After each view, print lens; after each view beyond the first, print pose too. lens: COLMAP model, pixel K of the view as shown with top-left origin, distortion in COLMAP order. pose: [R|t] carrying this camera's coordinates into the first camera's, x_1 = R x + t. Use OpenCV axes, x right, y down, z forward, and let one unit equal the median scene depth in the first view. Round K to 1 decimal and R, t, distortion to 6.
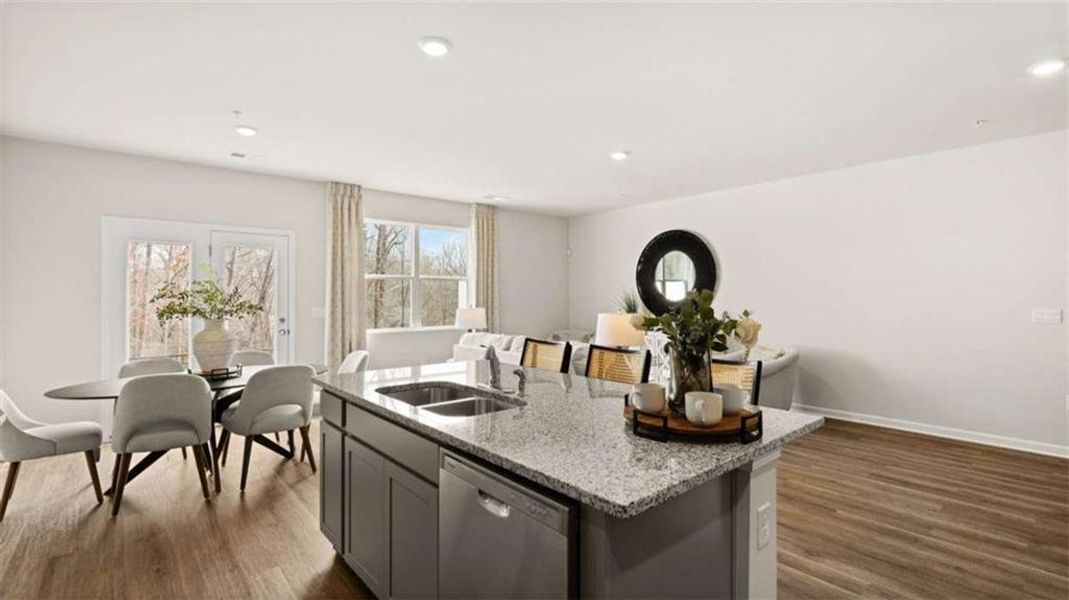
lens RADIAL K [[482.1, 0, 538.0], [0, 482.1, 291.6], [0, 0, 1]] dist [-0.008106, 0.001028]
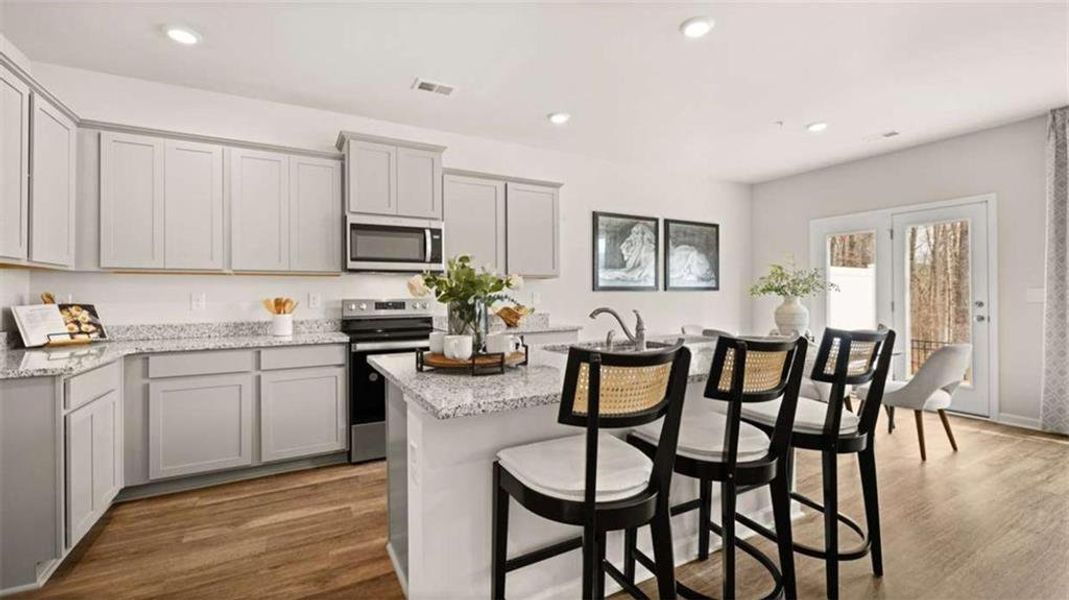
lens RADIAL K [[451.5, 0, 533.0], [0, 451.5, 292.0], [0, 0, 1]] dist [0.001136, 0.000012]
pose [[-0.207357, -0.003601, -0.978259, 0.389938], [0.016790, 0.999833, -0.007239, 0.030702], [0.978121, -0.017927, -0.207262, 0.405479]]
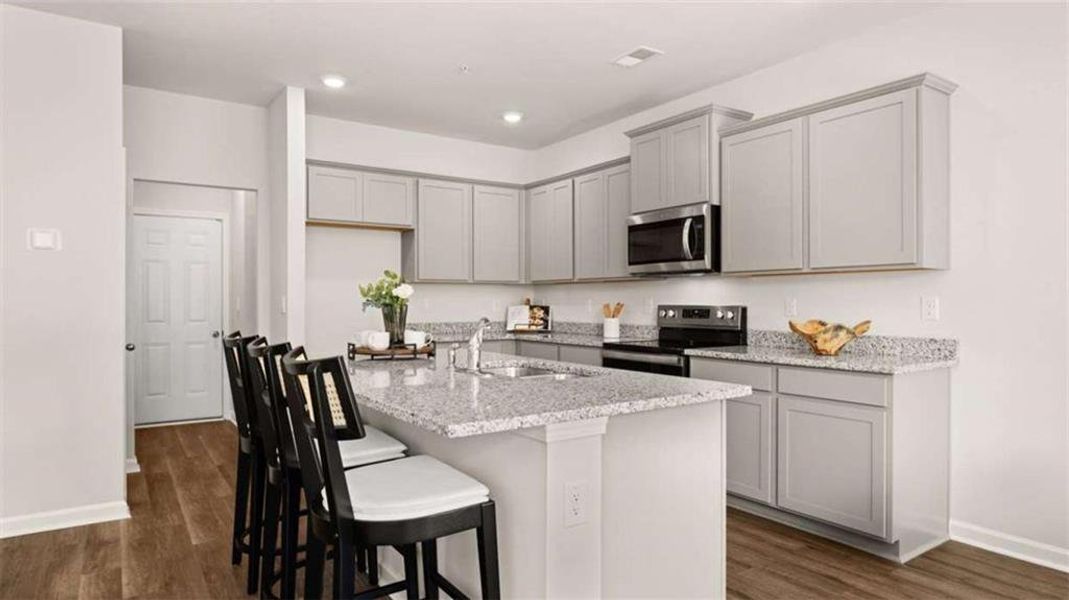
lens RADIAL K [[629.7, 0, 527.7], [0, 629.7, 304.2], [0, 0, 1]] dist [0.009867, 0.004464]
pose [[-0.992663, 0.002614, 0.120889, -0.133780], [0.002173, 0.999990, -0.003783, 0.033727], [-0.120898, -0.003493, -0.992659, 0.875736]]
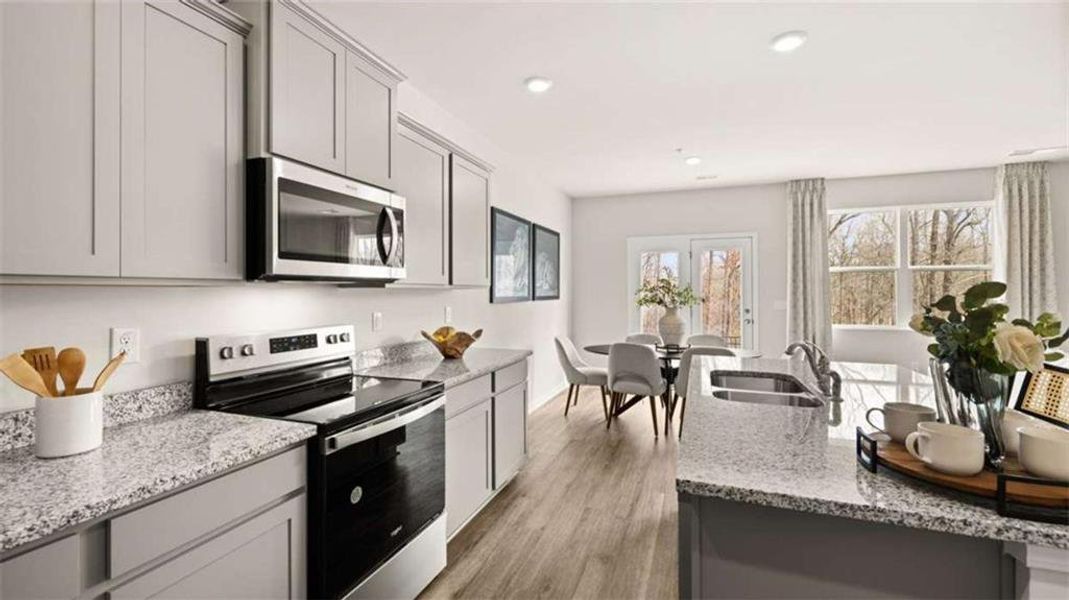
lens RADIAL K [[451.5, 0, 535.3], [0, 451.5, 286.3], [0, 0, 1]] dist [0.001136, 0.000012]
pose [[0.481787, -0.008623, -0.876246, 0.168303], [0.009553, 0.999944, -0.004588, 0.000230], [0.876236, -0.006161, 0.481842, 0.037887]]
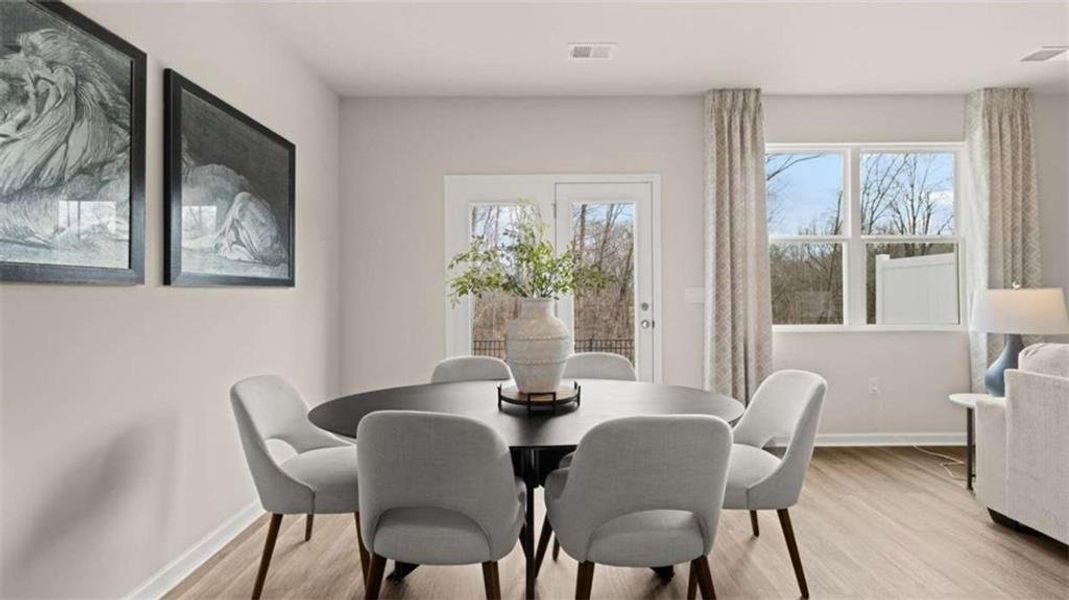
lens RADIAL K [[451.5, 0, 536.2], [0, 451.5, 291.6], [0, 0, 1]] dist [0.001136, 0.000012]
pose [[0.756946, -0.004137, -0.653464, -0.227292], [0.011708, 0.999905, 0.007232, 0.031437], [0.653373, -0.013125, 0.756923, 0.410190]]
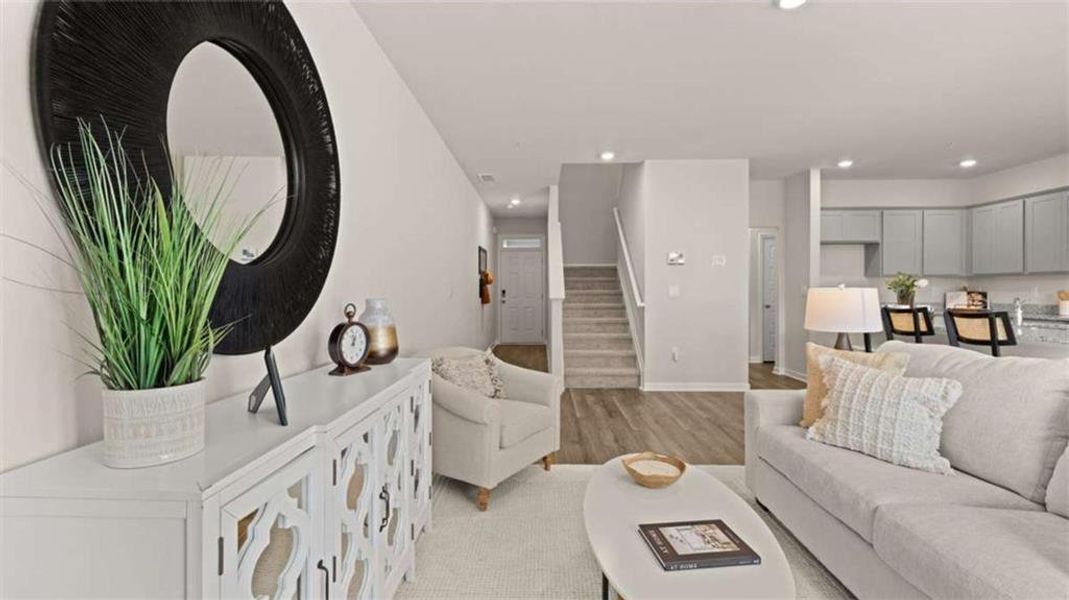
lens RADIAL K [[451.5, 0, 545.0], [0, 451.5, 292.7], [0, 0, 1]] dist [0.001136, 0.000012]
pose [[-0.745996, -0.002207, 0.665946, 0.032435], [-0.002435, 0.999997, 0.000586, 0.036591], [-0.665946, -0.001185, -0.745999, 1.299030]]
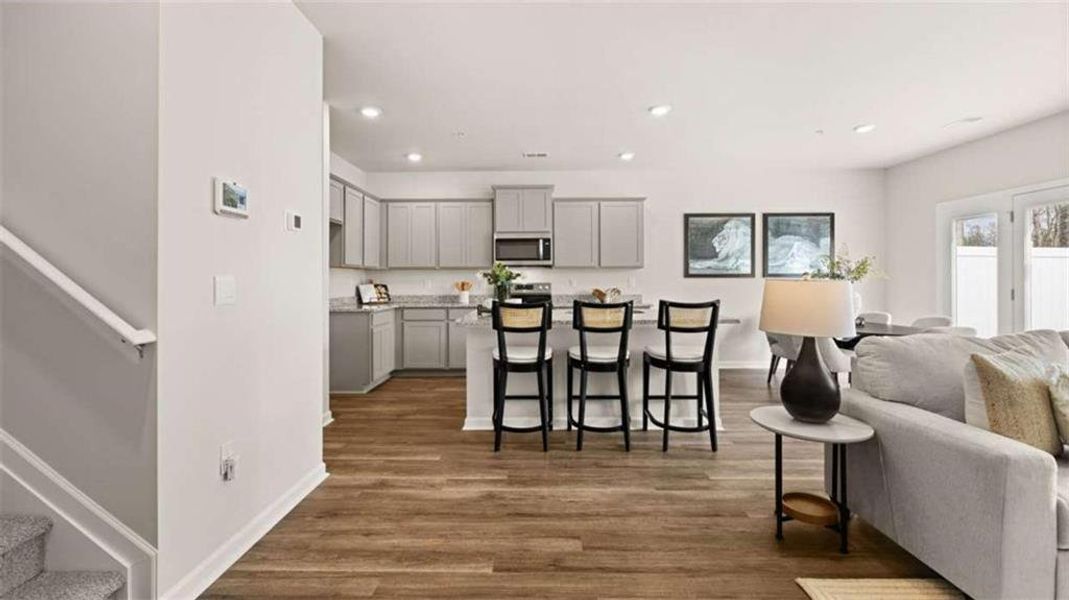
lens RADIAL K [[451.5, 0, 531.4], [0, 451.5, 280.7], [0, 0, 1]] dist [0.001136, 0.000012]
pose [[-0.662094, 0.002334, -0.749417, 0.576163], [0.011764, 0.999904, -0.007279, 0.035093], [0.749328, -0.013635, -0.662059, 0.797368]]
